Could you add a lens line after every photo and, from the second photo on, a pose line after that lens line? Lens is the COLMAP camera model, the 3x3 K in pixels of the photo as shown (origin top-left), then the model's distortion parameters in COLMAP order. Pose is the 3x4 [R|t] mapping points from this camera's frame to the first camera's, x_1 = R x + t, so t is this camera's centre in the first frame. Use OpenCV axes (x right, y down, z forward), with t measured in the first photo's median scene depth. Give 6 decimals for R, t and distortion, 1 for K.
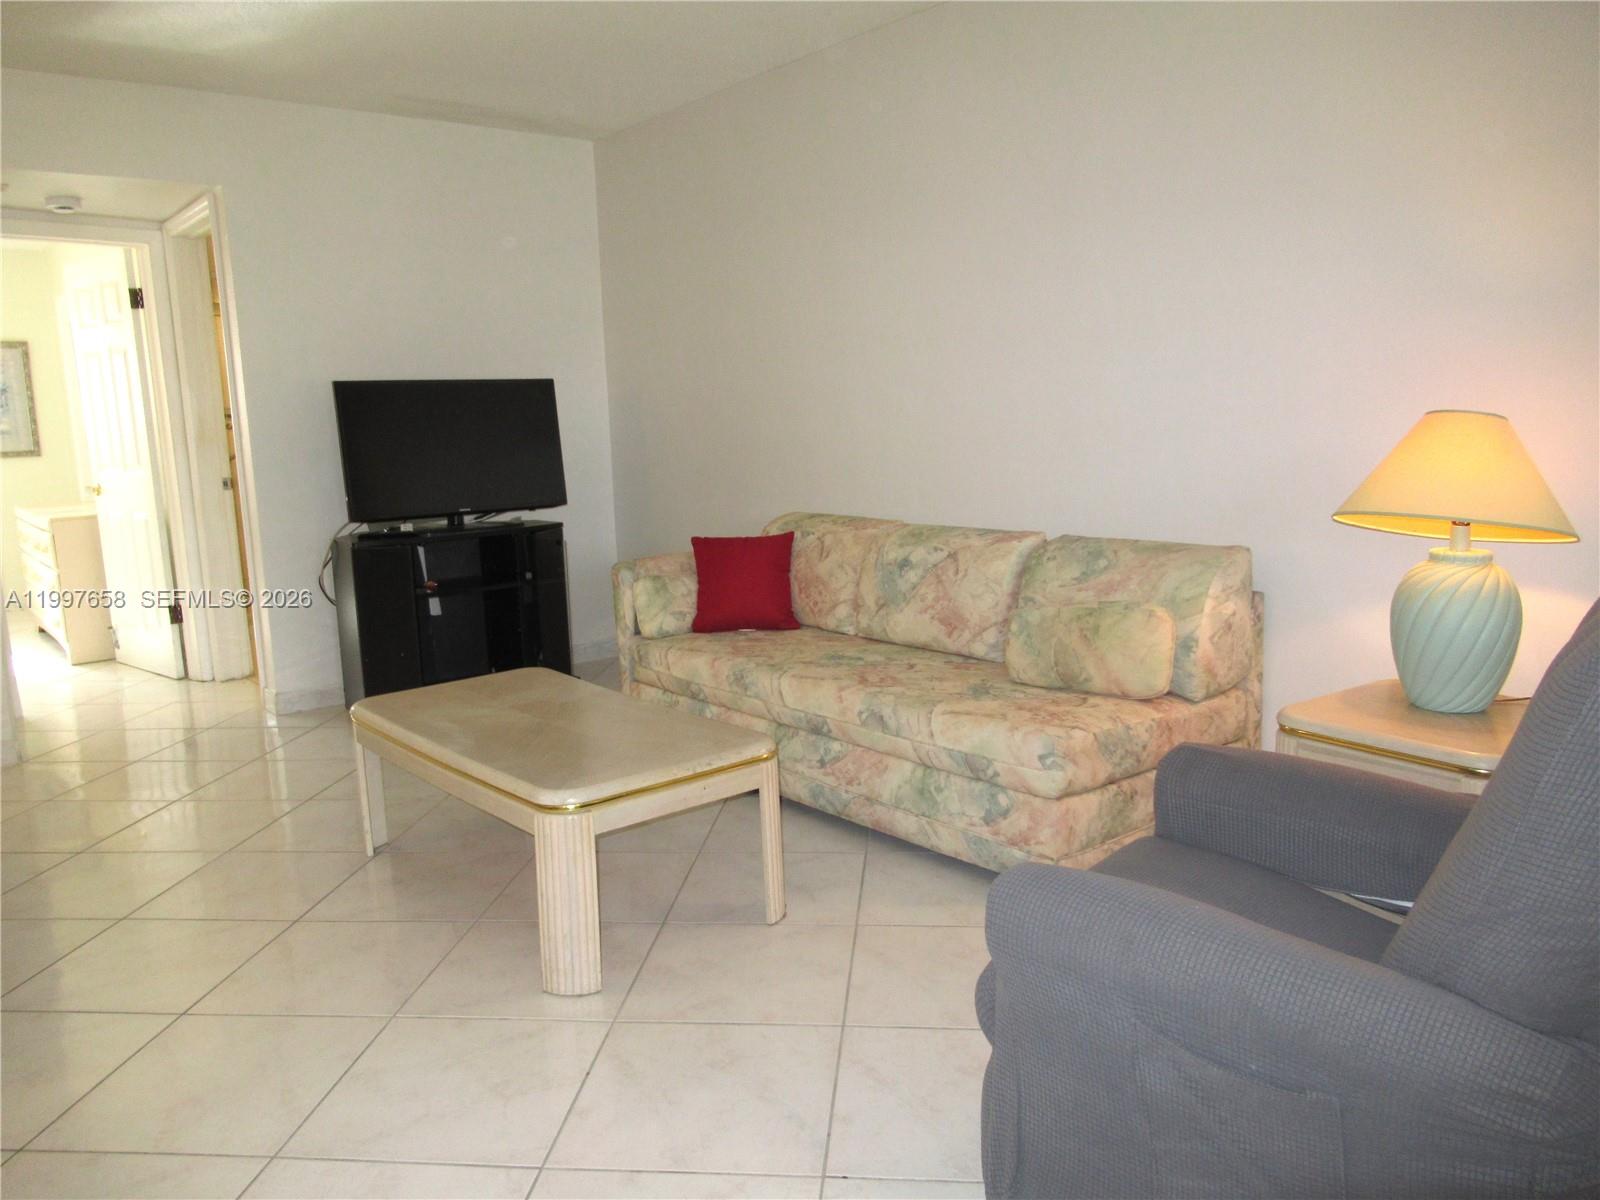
lens RADIAL K [[1212.9, 0, 799.7], [0, 1212.9, 600.9], [0, 0, 1]] dist [-0.004422, 0.000155]
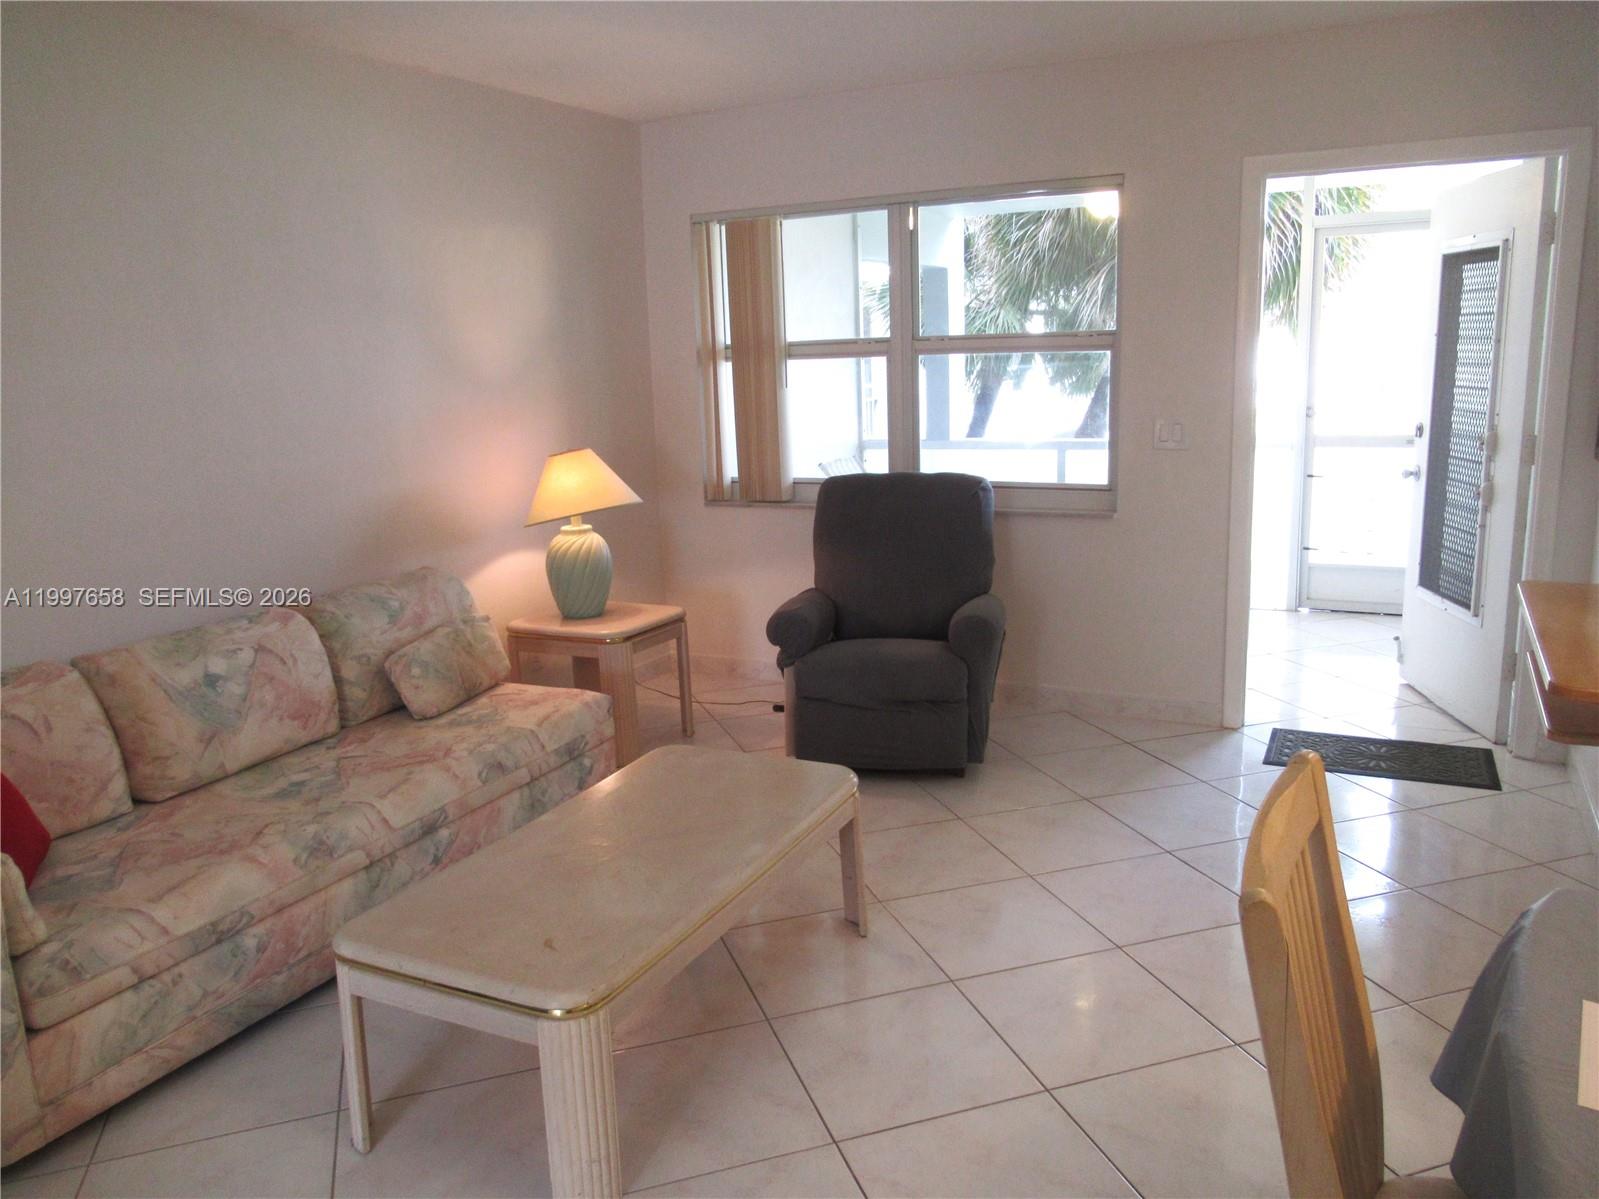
lens RADIAL K [[1212.1, 0, 799.4], [0, 1212.1, 598.2], [0, 0, 1]] dist [-0.004422, 0.000155]
pose [[-0.417589, -0.135050, 0.898544, -0.856884], [0.191713, 0.953536, 0.232412, -0.209160], [-0.888181, 0.269315, -0.372296, 0.987456]]
